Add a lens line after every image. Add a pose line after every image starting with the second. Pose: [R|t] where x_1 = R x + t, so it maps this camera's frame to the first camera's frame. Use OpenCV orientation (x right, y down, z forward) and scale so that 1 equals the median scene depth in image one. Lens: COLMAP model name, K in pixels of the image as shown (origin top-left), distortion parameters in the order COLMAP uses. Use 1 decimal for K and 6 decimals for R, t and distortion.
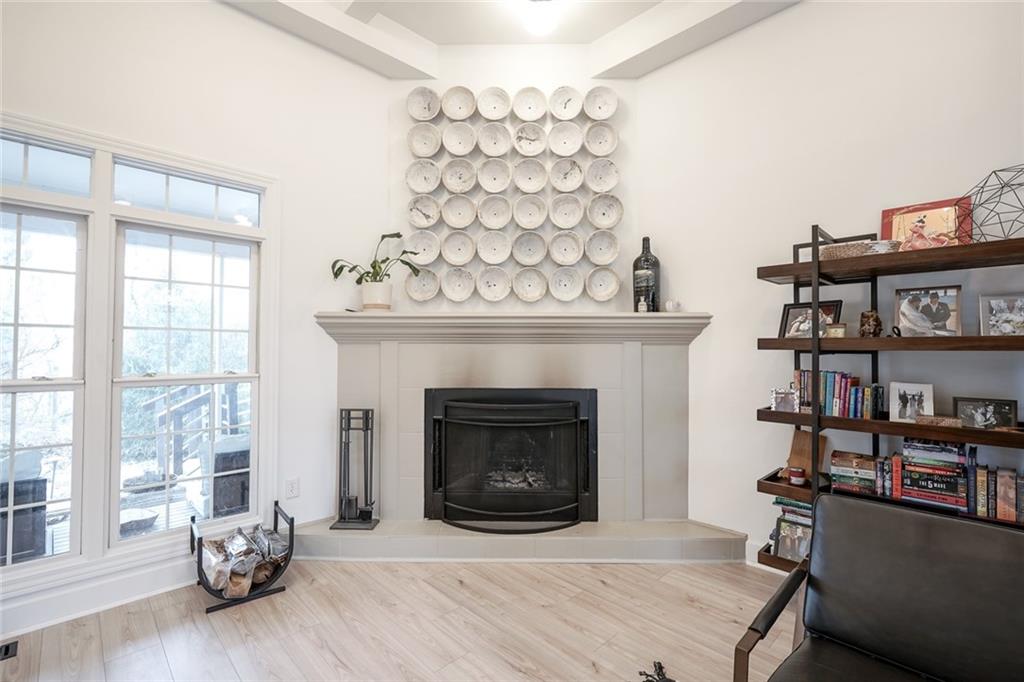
lens RADIAL K [[463.6, 0, 518.1], [0, 463.6, 340.9], [0, 0, 1]] dist [-0.013619, 0.005718]
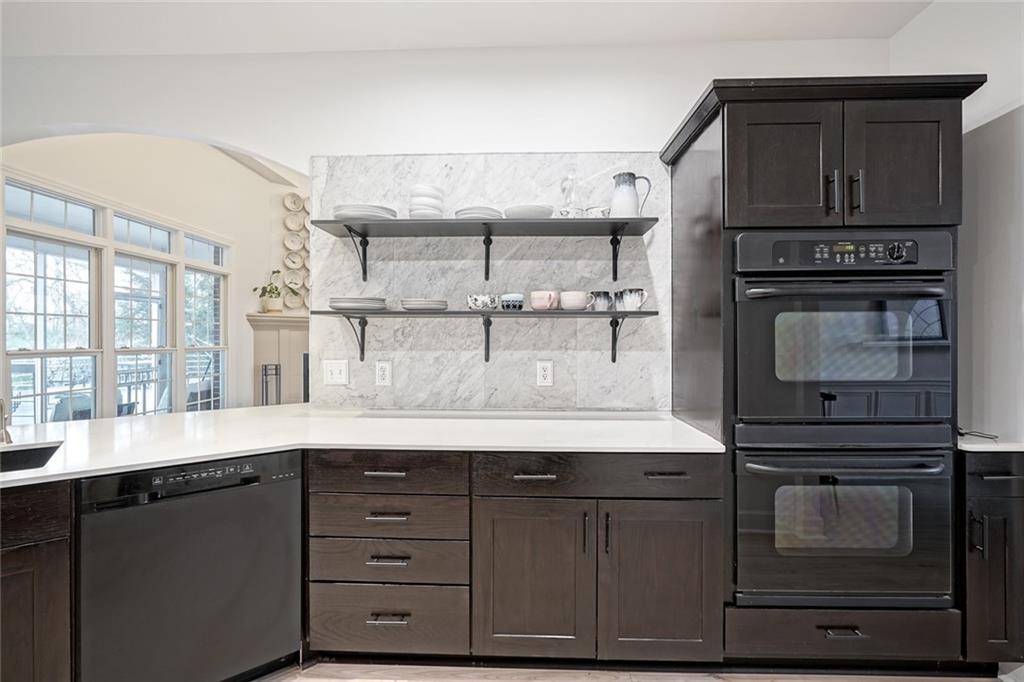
lens RADIAL K [[463.6, 0, 519.1], [0, 463.6, 341.1], [0, 0, 1]] dist [-0.013619, 0.005718]
pose [[0.729706, -0.003460, 0.683753, -0.853821], [-0.014532, 0.999683, 0.020567, -0.004335], [-0.683607, -0.024944, 0.729424, -1.035536]]
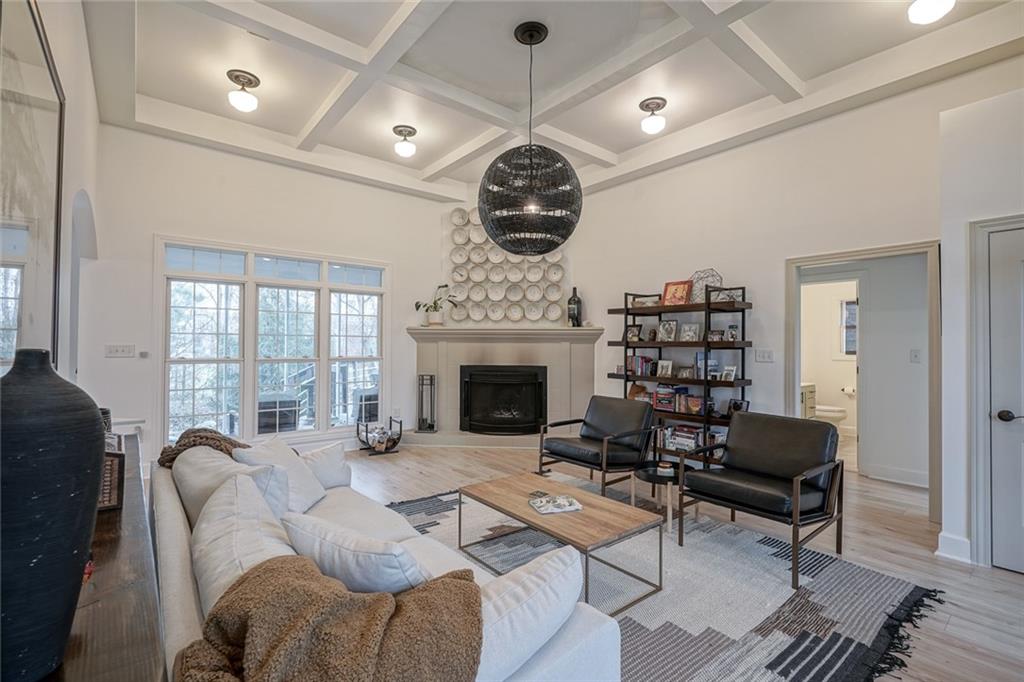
lens RADIAL K [[463.6, 0, 513.8], [0, 463.6, 340.4], [0, 0, 1]] dist [-0.013619, 0.005718]
pose [[0.996229, 0.002787, -0.086720, 0.193307], [-0.002291, 0.999980, 0.005822, -0.015528], [0.086734, -0.005602, 0.996216, -0.925621]]
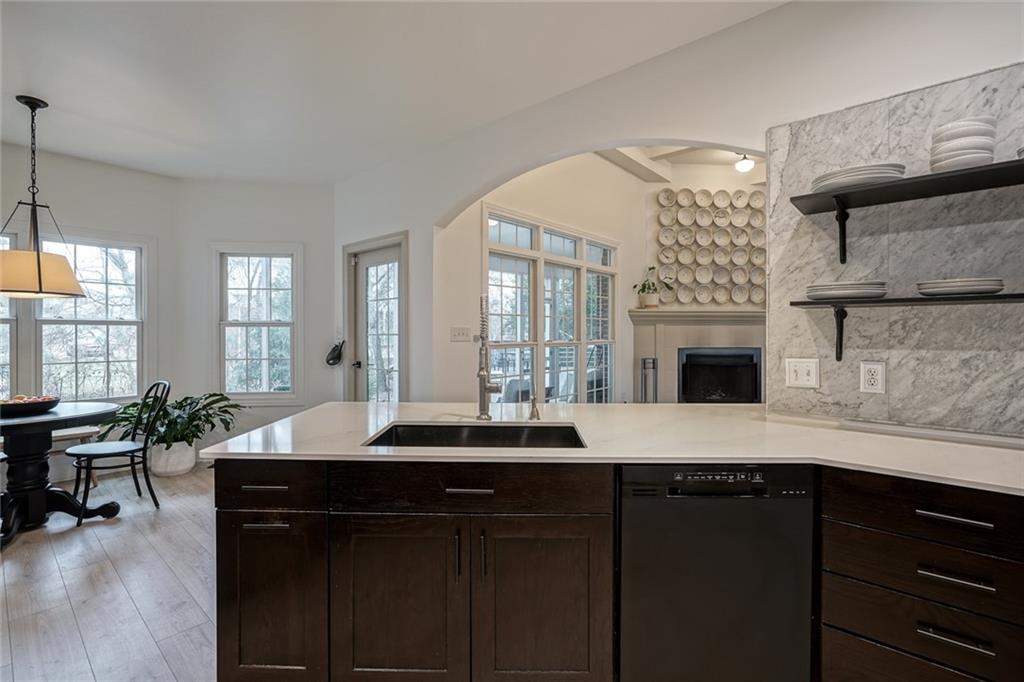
lens RADIAL K [[463.6, 0, 511.1], [0, 463.6, 337.2], [0, 0, 1]] dist [-0.013619, 0.005718]
pose [[0.997248, -0.001583, 0.074124, -1.022809], [-0.000672, 0.999538, 0.030385, -0.002435], [-0.074137, -0.030351, 0.996786, -0.881114]]
